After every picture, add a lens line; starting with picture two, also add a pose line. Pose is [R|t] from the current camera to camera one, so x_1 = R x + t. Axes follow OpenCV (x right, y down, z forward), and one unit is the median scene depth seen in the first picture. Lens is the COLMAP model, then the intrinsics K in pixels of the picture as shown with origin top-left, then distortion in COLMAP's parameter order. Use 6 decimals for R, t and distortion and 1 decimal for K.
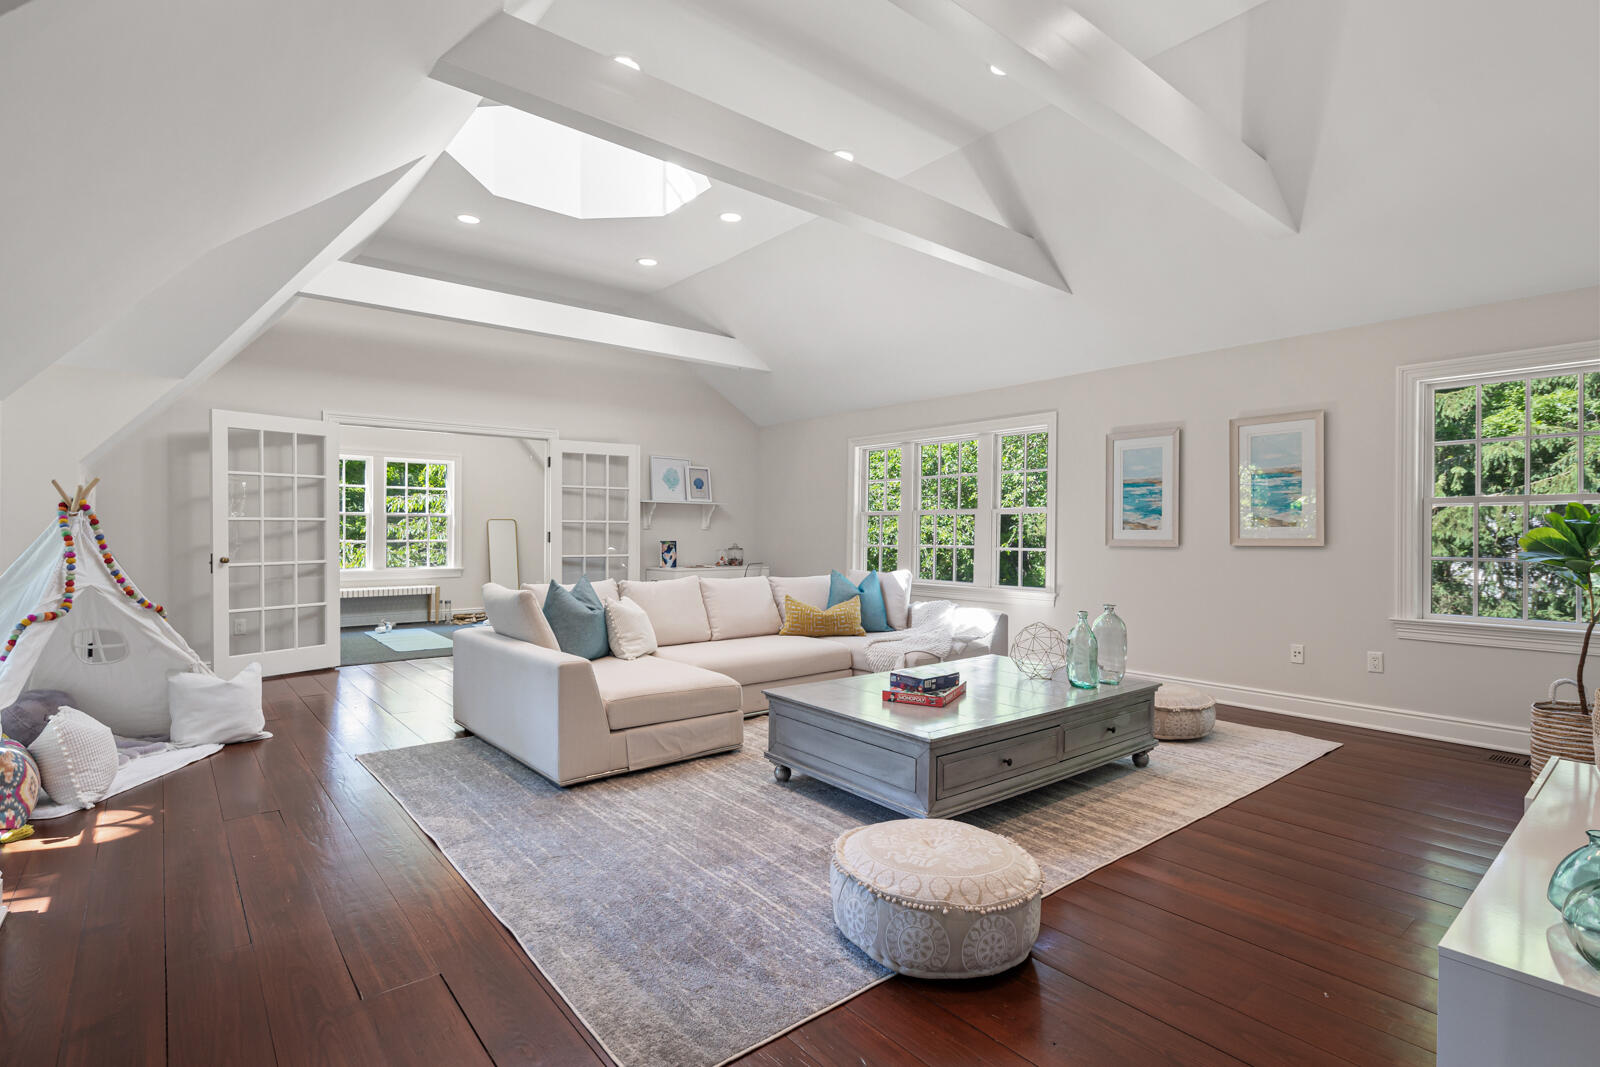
lens RADIAL K [[776.3, 0, 795.8], [0, 776.3, 534.4], [0, 0, 1]] dist [0.005169, 0.000007]
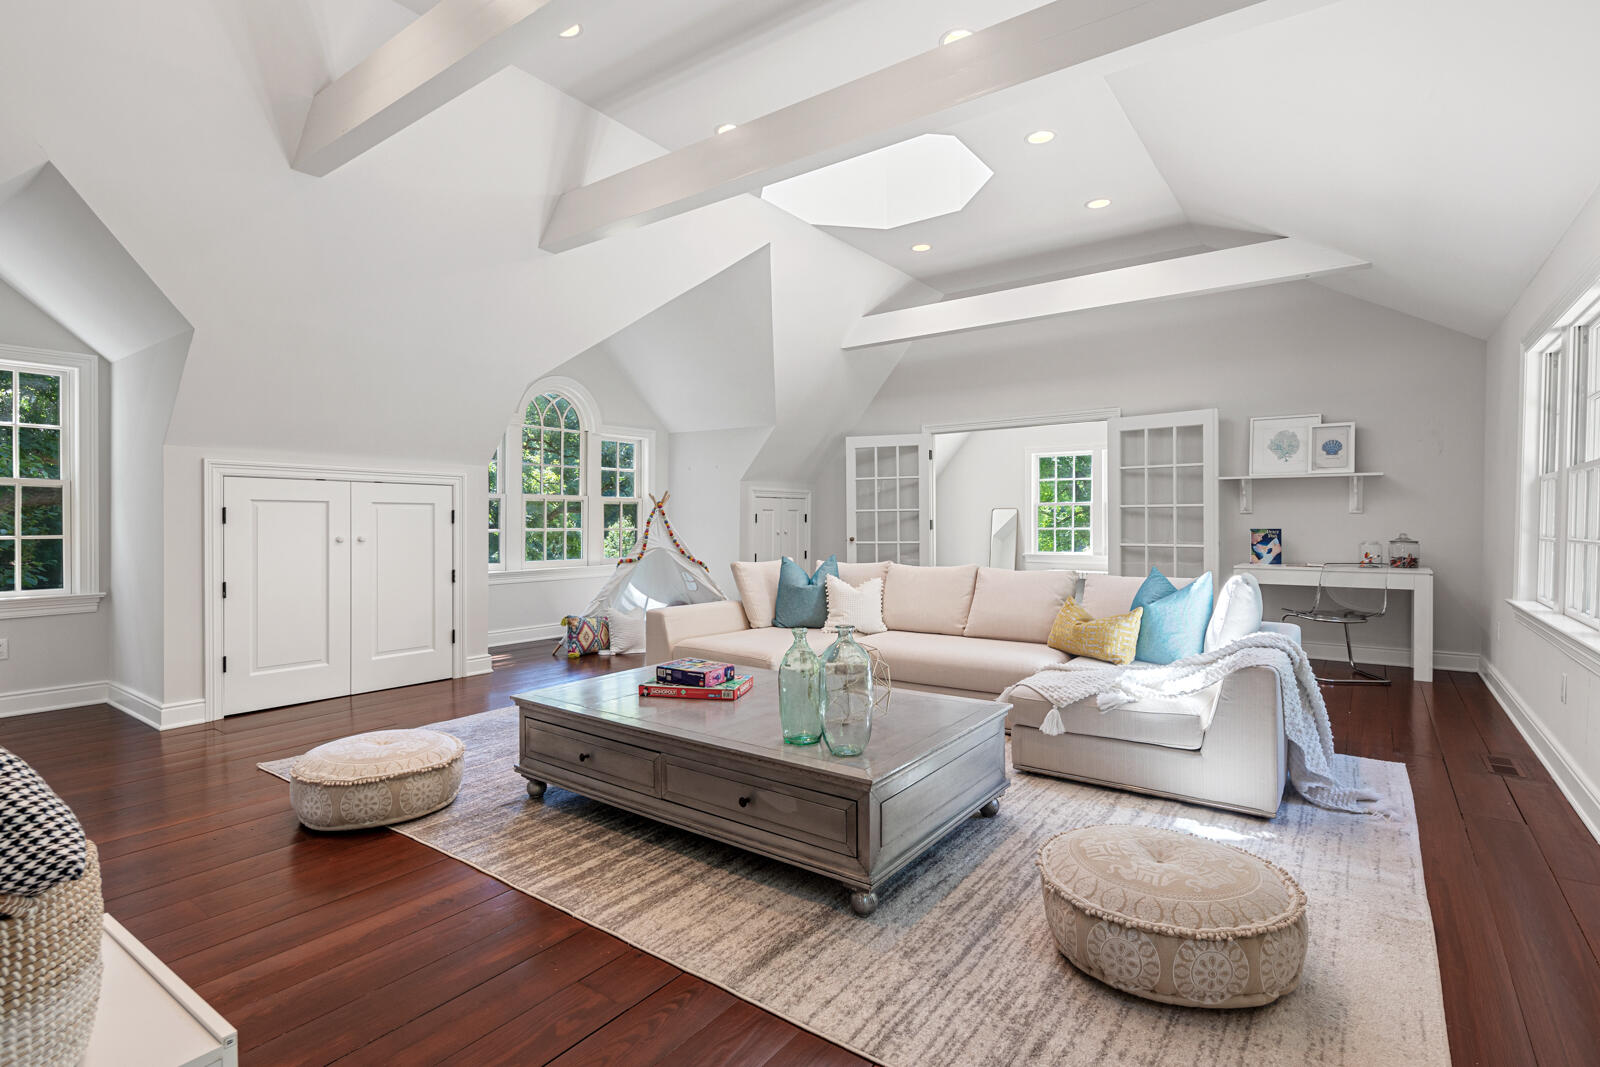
lens RADIAL K [[776.3, 0, 792.5], [0, 776.3, 530.2], [0, 0, 1]] dist [0.005169, 0.000007]
pose [[0.239378, 0.006284, -0.970906, 0.485119], [0.000450, 0.999978, 0.006583, 0.004983], [0.970926, -0.002013, 0.239370, 0.398567]]
